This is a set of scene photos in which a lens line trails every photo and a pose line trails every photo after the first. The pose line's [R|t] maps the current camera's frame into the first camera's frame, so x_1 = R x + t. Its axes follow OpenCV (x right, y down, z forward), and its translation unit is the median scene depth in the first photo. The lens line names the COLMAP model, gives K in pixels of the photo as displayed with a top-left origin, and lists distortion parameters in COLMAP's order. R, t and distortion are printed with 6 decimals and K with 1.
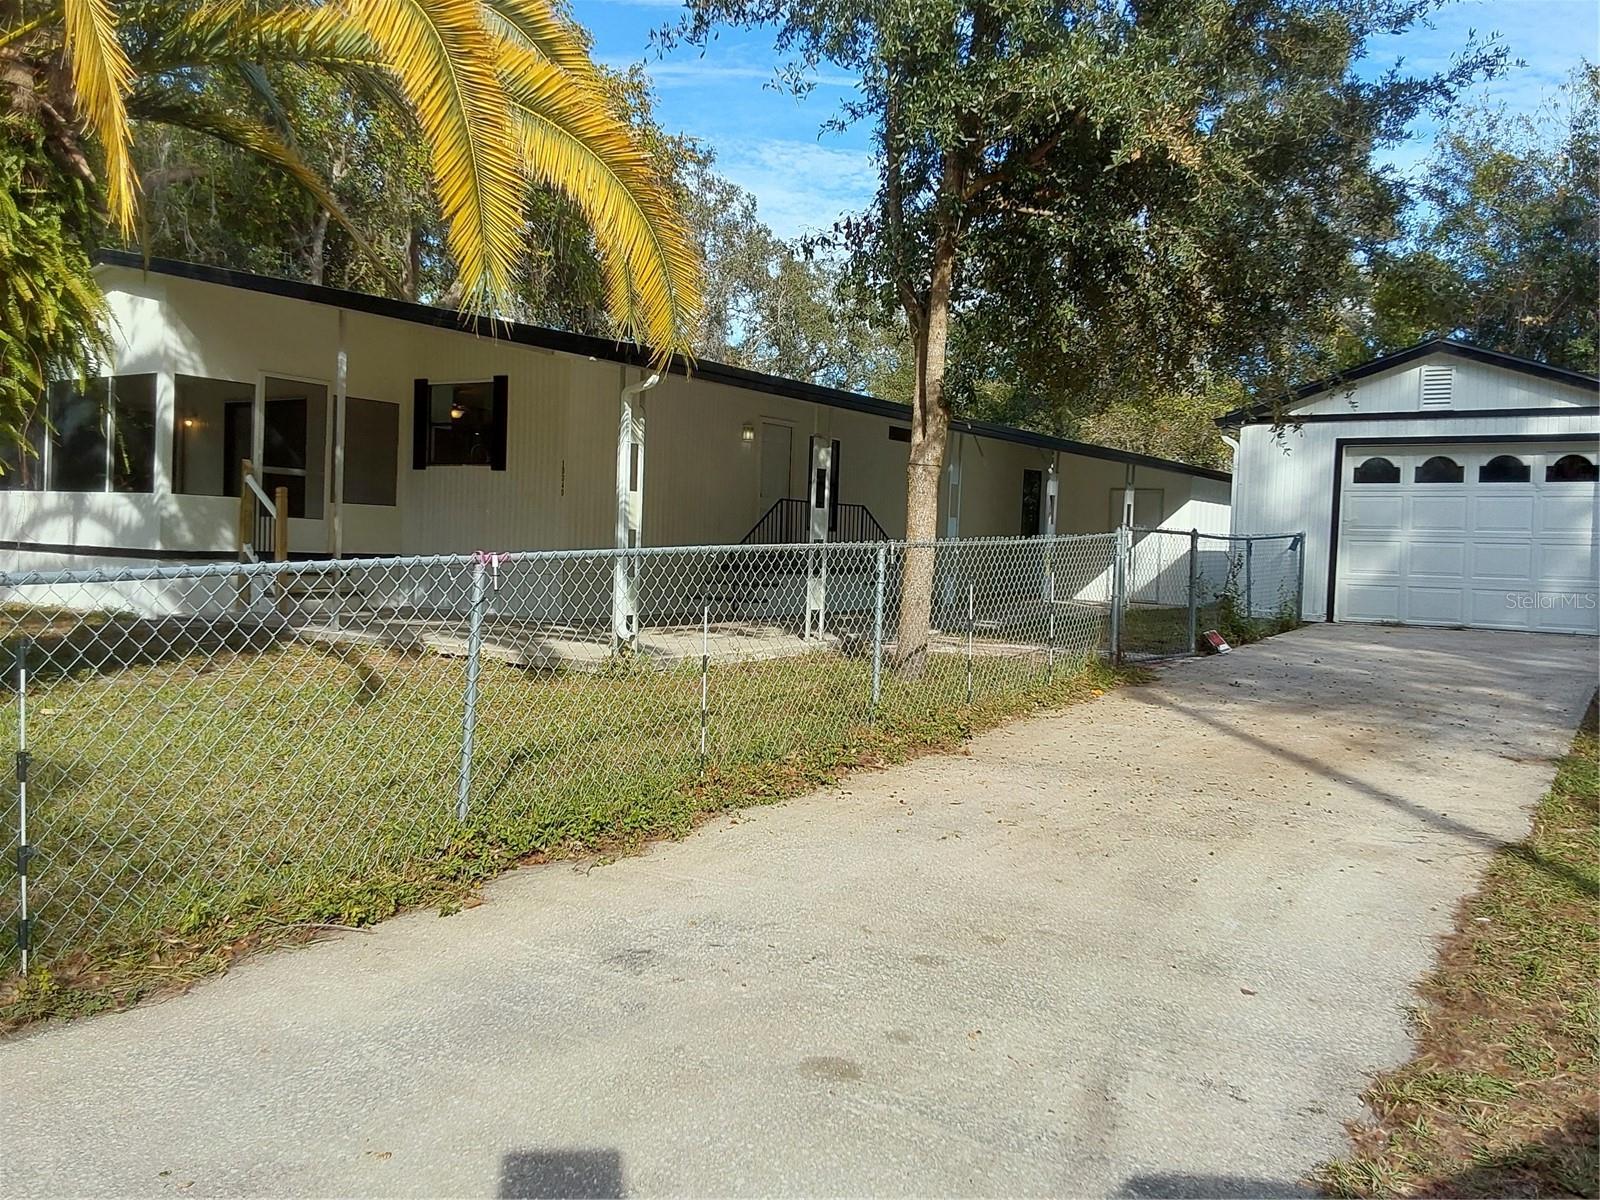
lens RADIAL K [[1274.4, 0, 804.3], [0, 1274.4, 590.8], [0, 0, 1]] dist [0.138537, -0.175013]
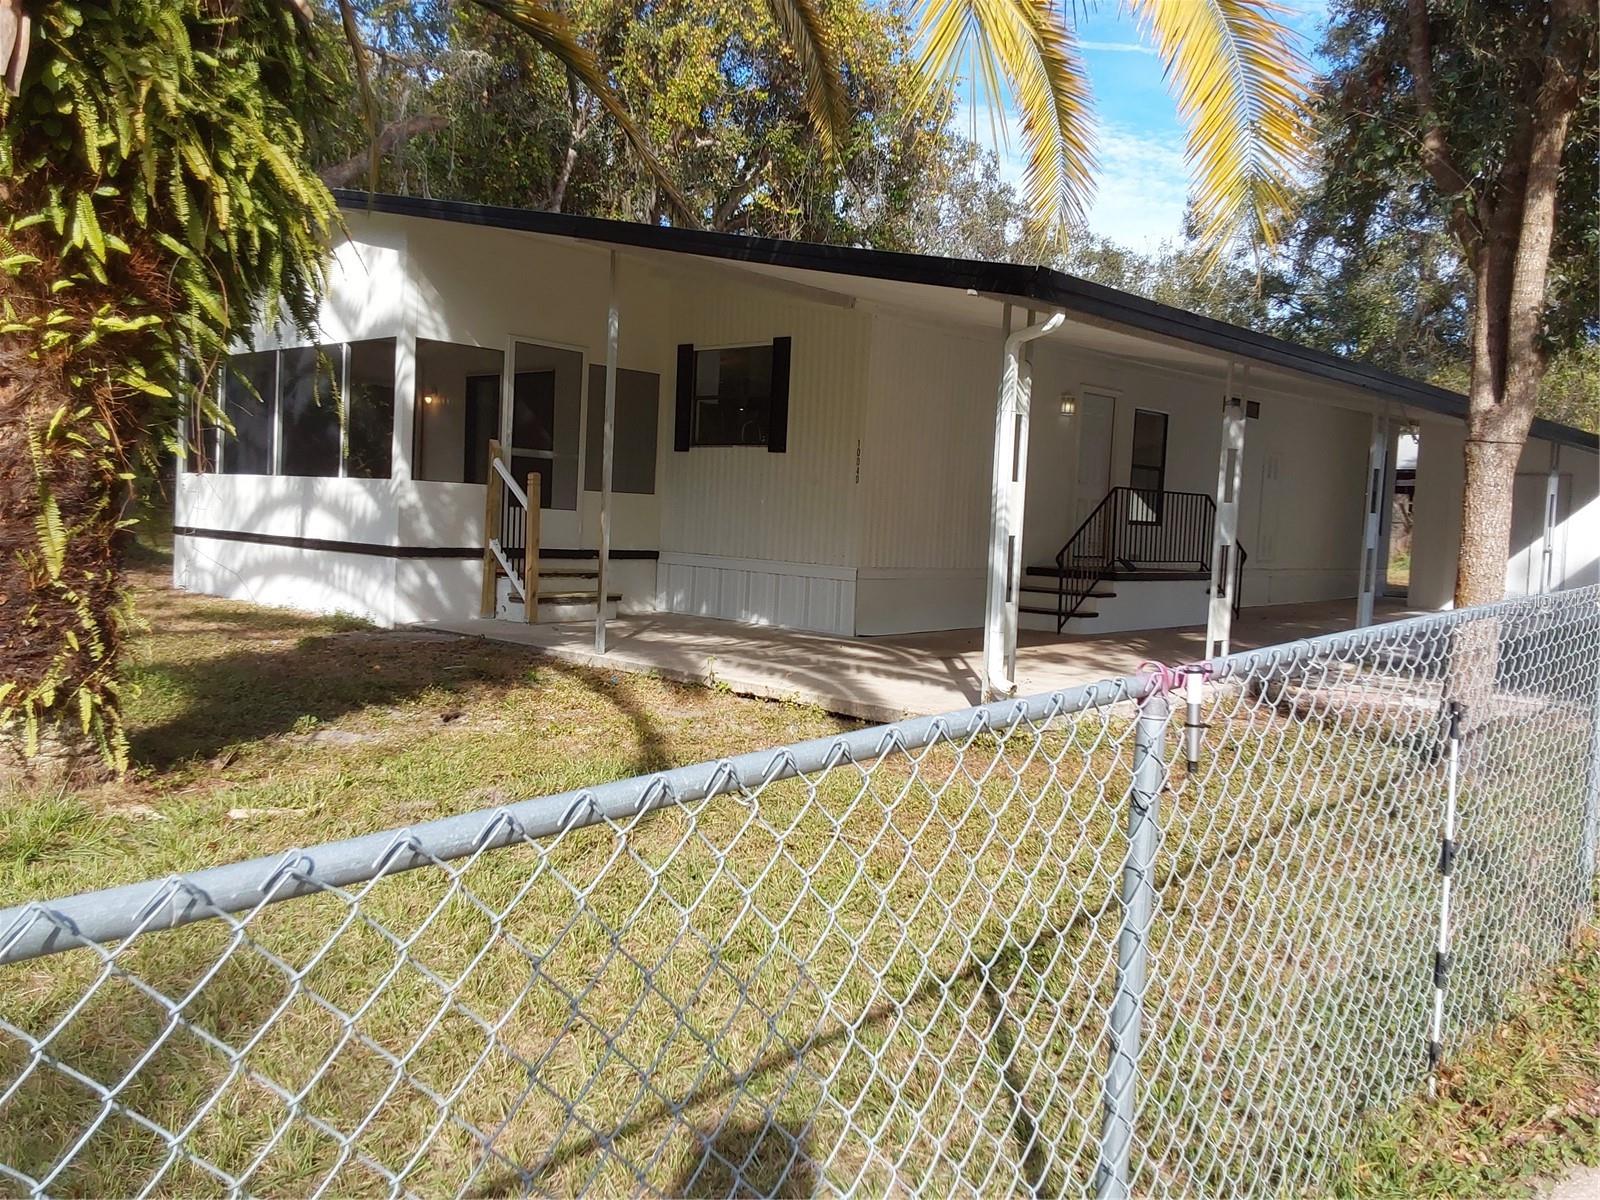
lens RADIAL K [[1274.4, 0, 804.3], [0, 1274.4, 590.8], [0, 0, 1]] dist [0.138537, -0.175013]
pose [[0.988373, 0.018374, -0.150935, -0.104700], [-0.016112, 0.999739, 0.016198, -0.020337], [0.151193, -0.013578, 0.988411, 0.209134]]
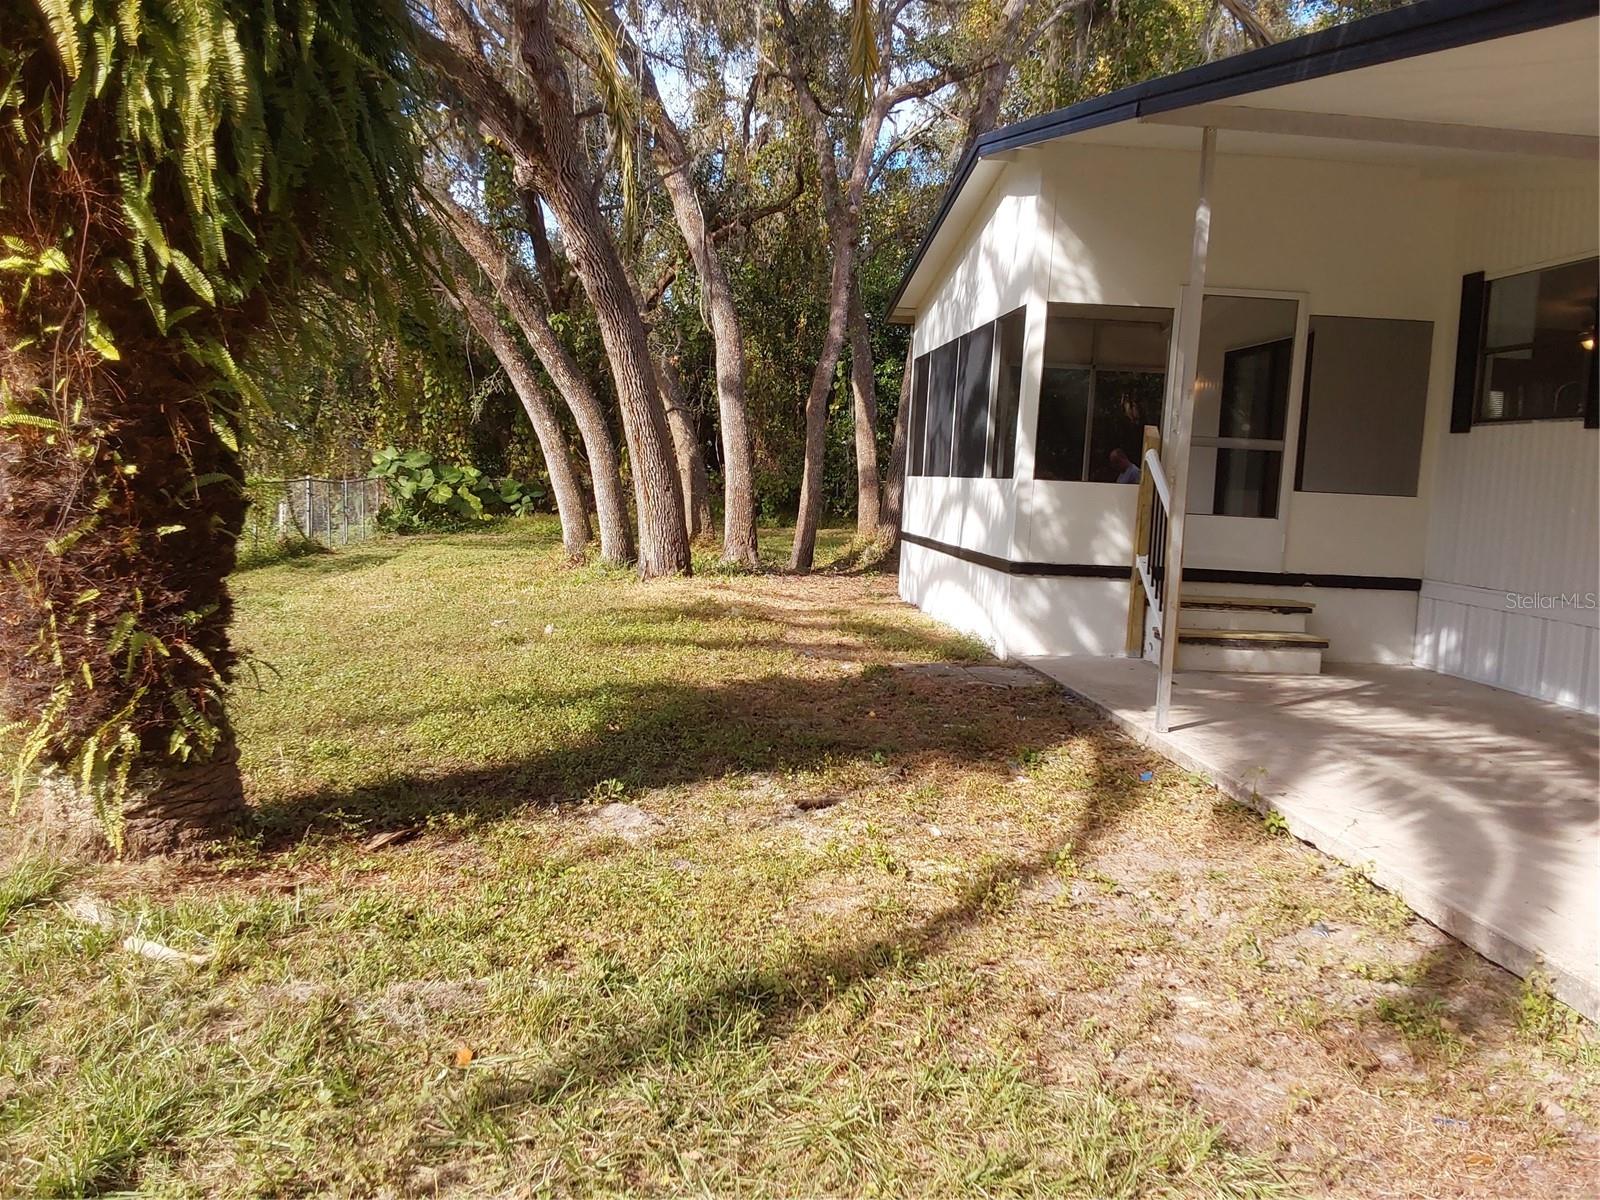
lens RADIAL K [[1274.4, 0, 804.3], [0, 1274.4, 590.8], [0, 0, 1]] dist [0.138537, -0.175013]
pose [[0.642297, 0.067722, -0.763458, -0.045471], [-0.057803, 0.997532, 0.039856, -0.036081], [0.764273, 0.018531, 0.644626, 0.475942]]
